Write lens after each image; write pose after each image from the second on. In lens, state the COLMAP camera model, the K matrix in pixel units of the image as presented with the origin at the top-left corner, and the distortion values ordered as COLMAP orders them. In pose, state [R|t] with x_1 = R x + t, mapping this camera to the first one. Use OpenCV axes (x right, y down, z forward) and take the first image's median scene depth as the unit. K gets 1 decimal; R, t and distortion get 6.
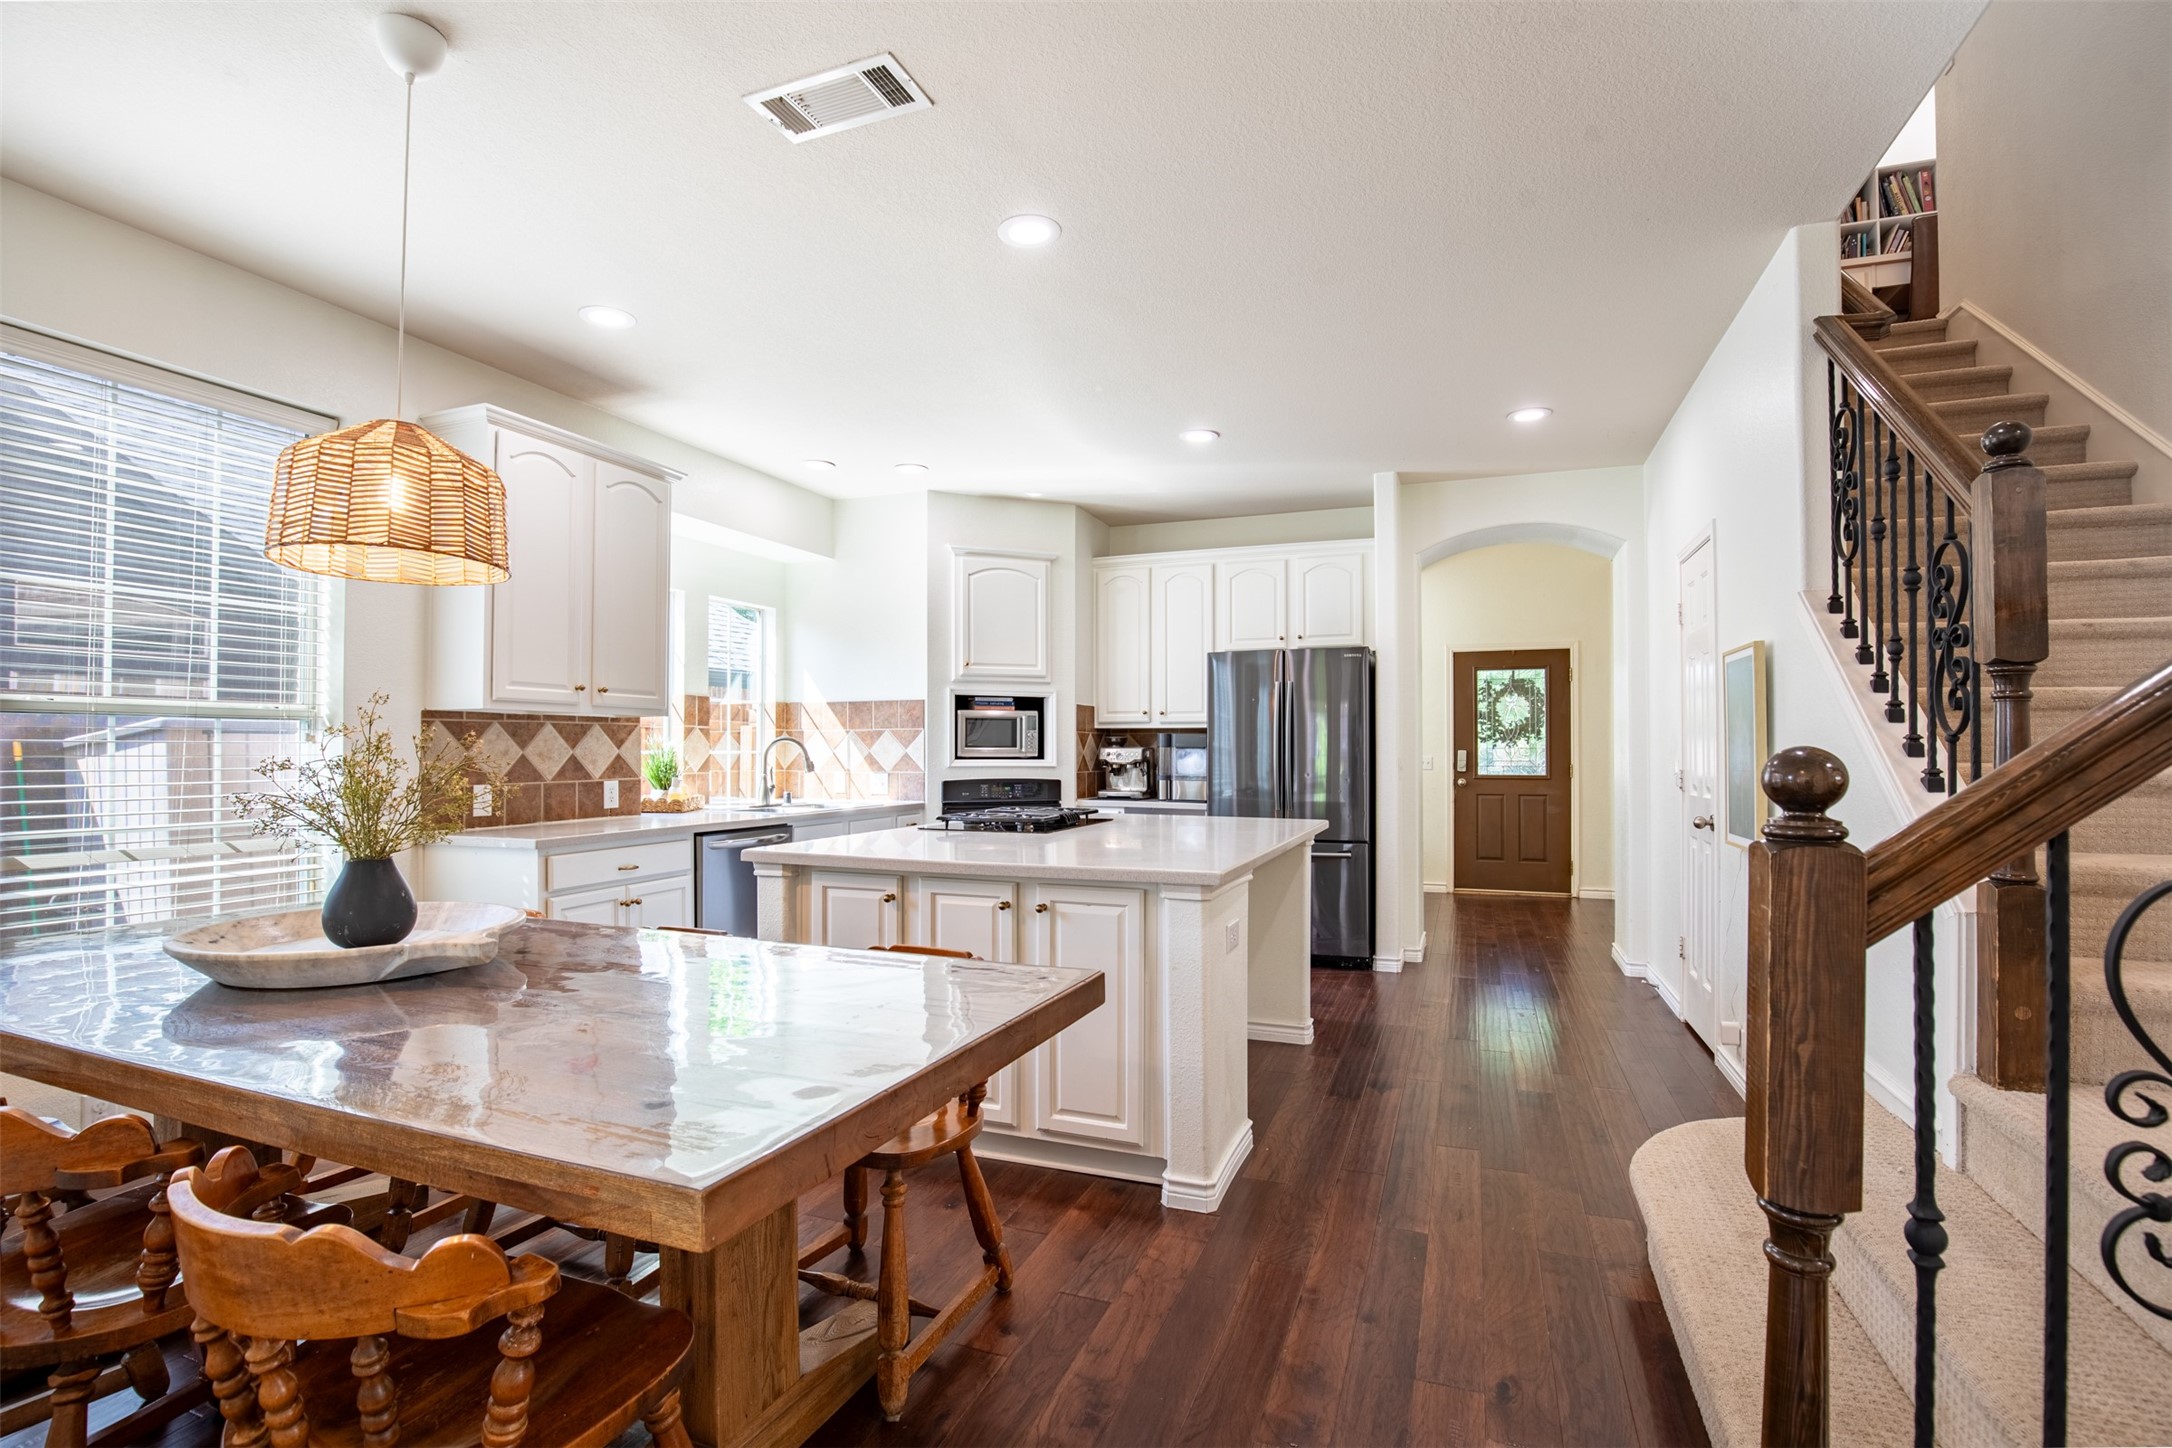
lens RADIAL K [[1001.6, 0, 1085.8], [0, 1001.6, 733.2], [0, 0, 1]] dist [-0.031594, 0.002074]
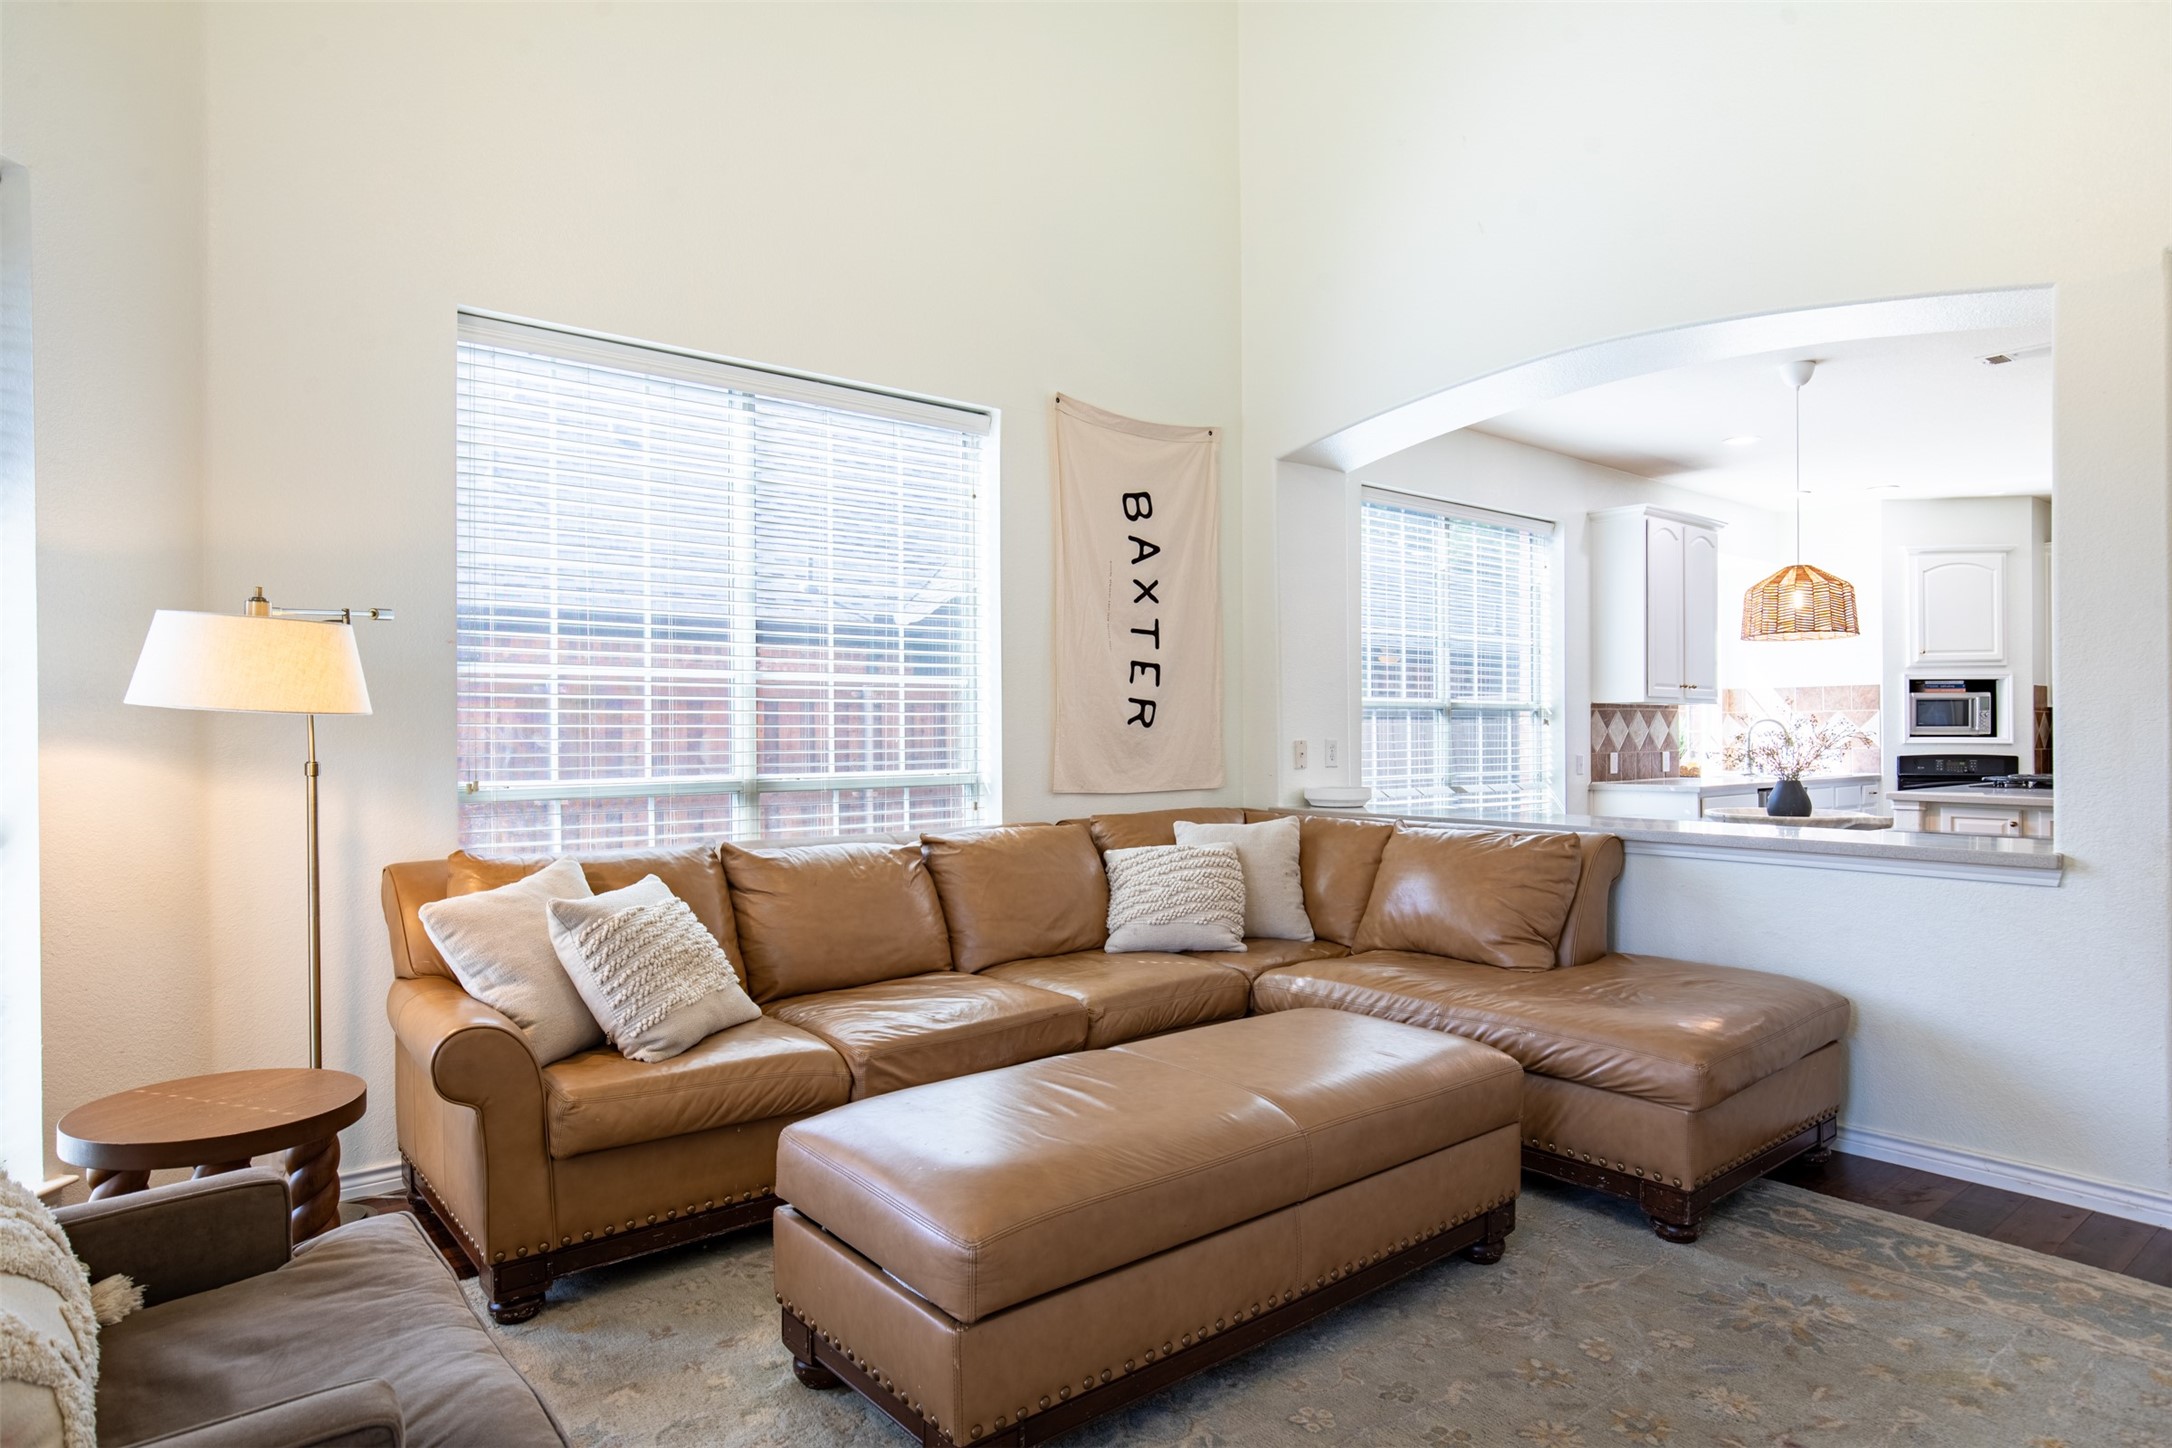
lens RADIAL K [[1249.7, 0, 1097.4], [0, 1249.7, 731.3], [0, 0, 1]] dist [-0.003752, -0.000415]
pose [[0.873500, -0.002403, -0.486819, -0.244961], [0.009915, 0.999868, 0.012855, -0.007398], [0.486724, -0.016056, 0.873408, -0.669009]]
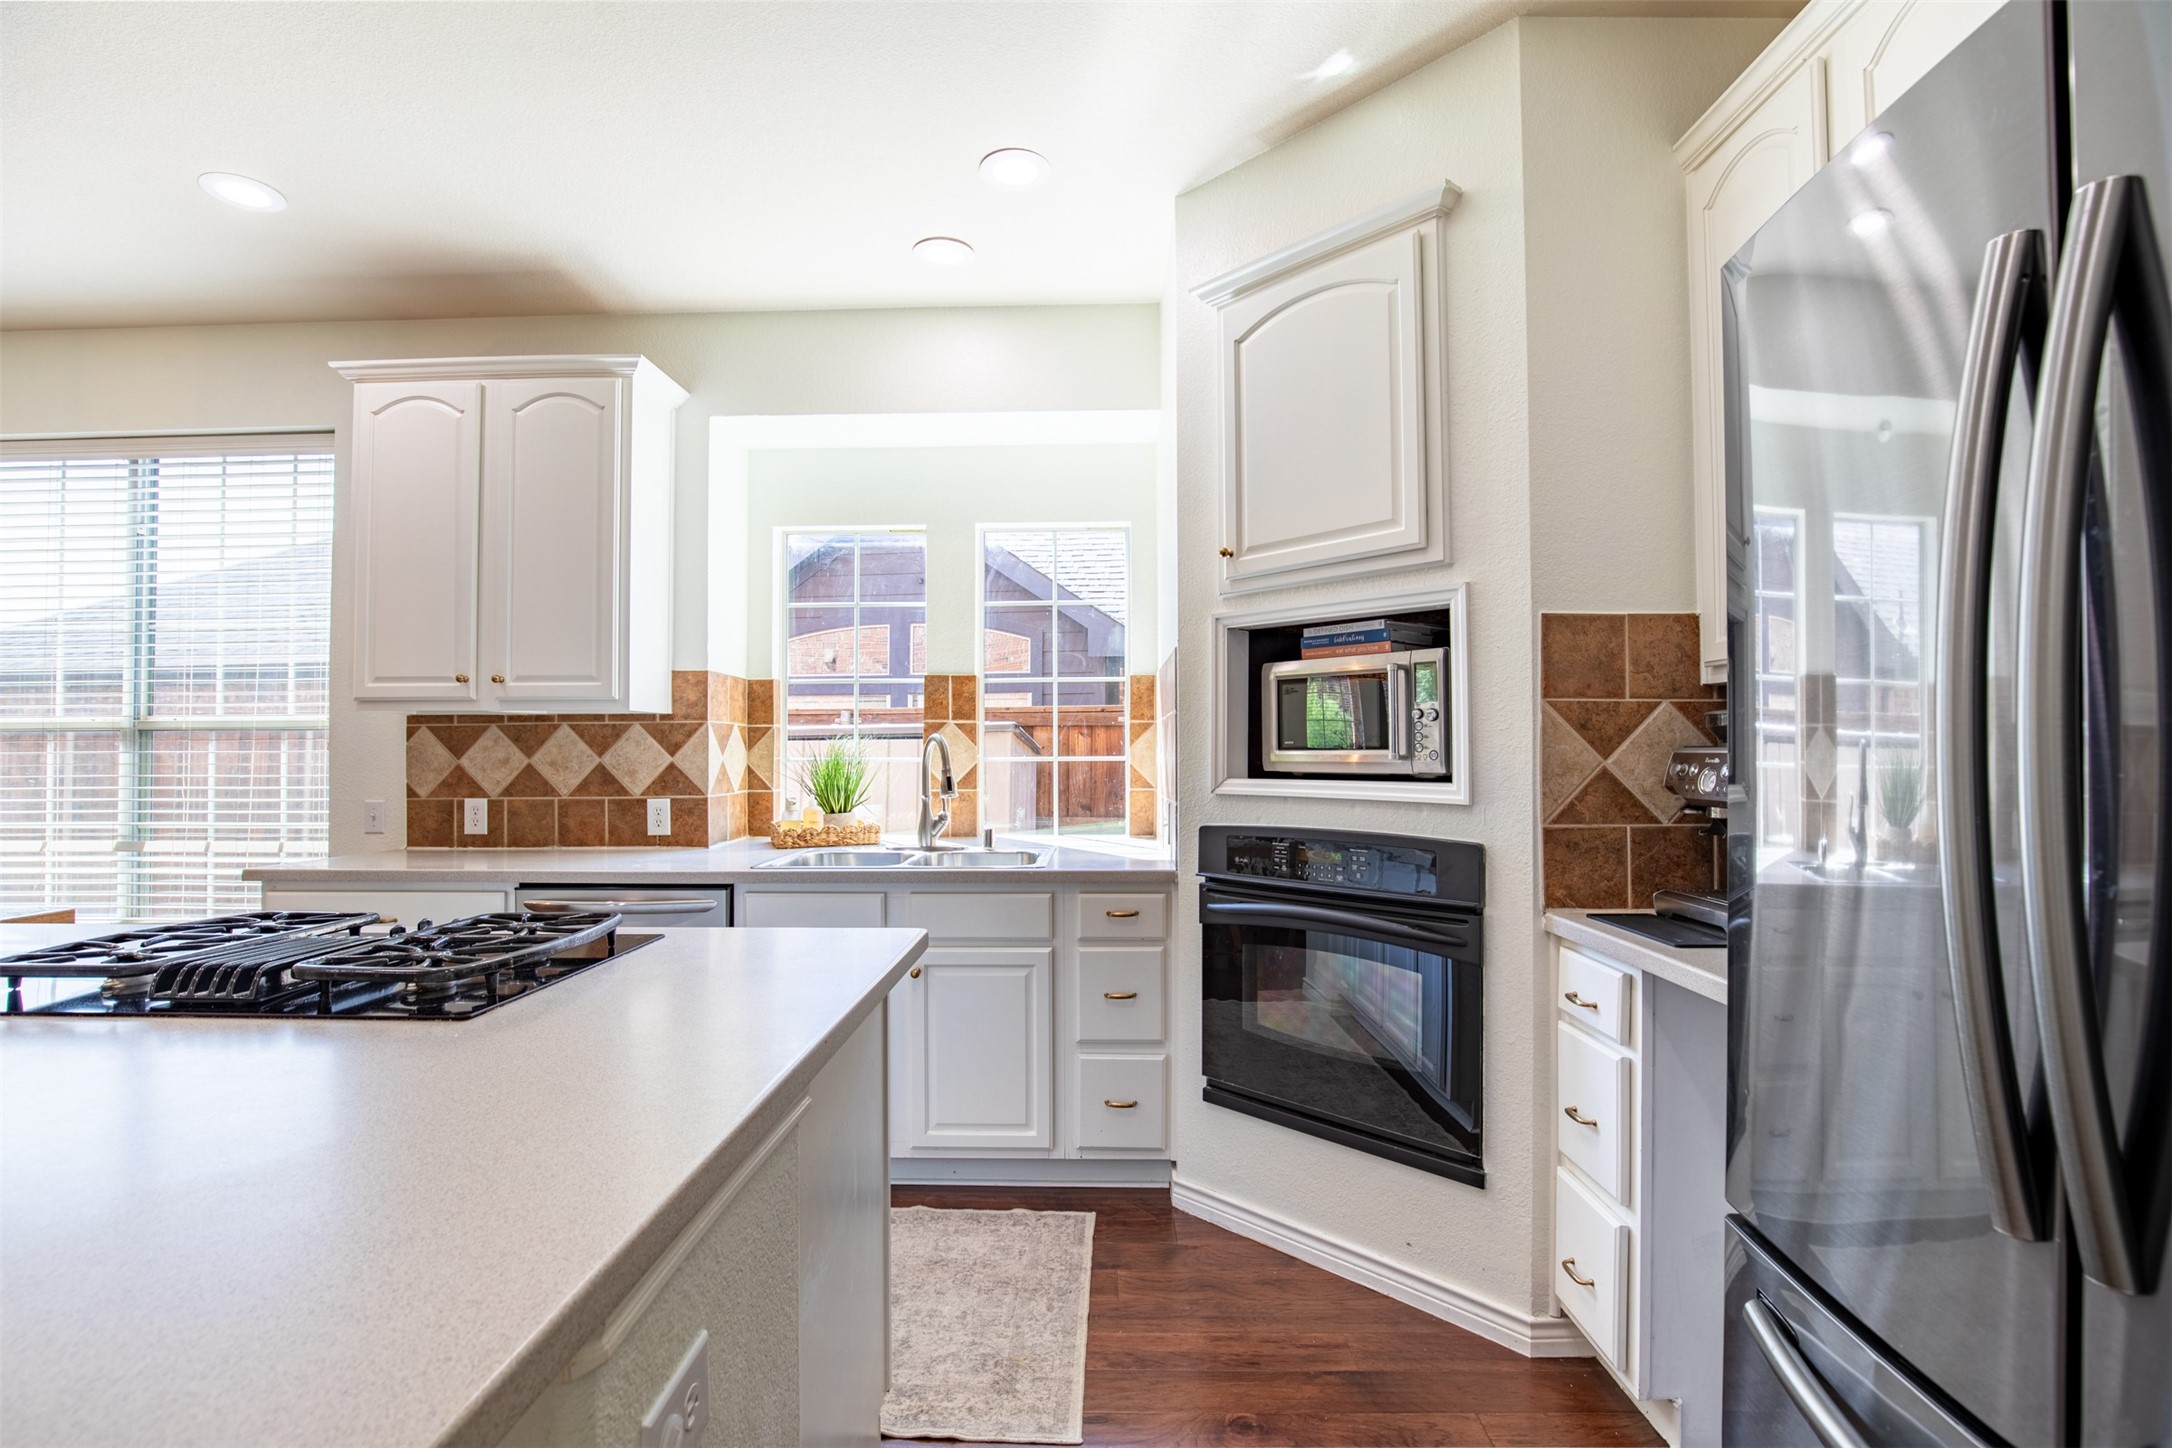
lens RADIAL K [[1001.6, 0, 1085.8], [0, 1001.6, 733.2], [0, 0, 1]] dist [-0.031594, 0.002074]
pose [[0.335534, -0.020230, -0.941811, 0.255053], [0.019353, 0.999706, -0.014579, 0.011942], [0.941829, -0.013335, 0.335827, 0.795642]]
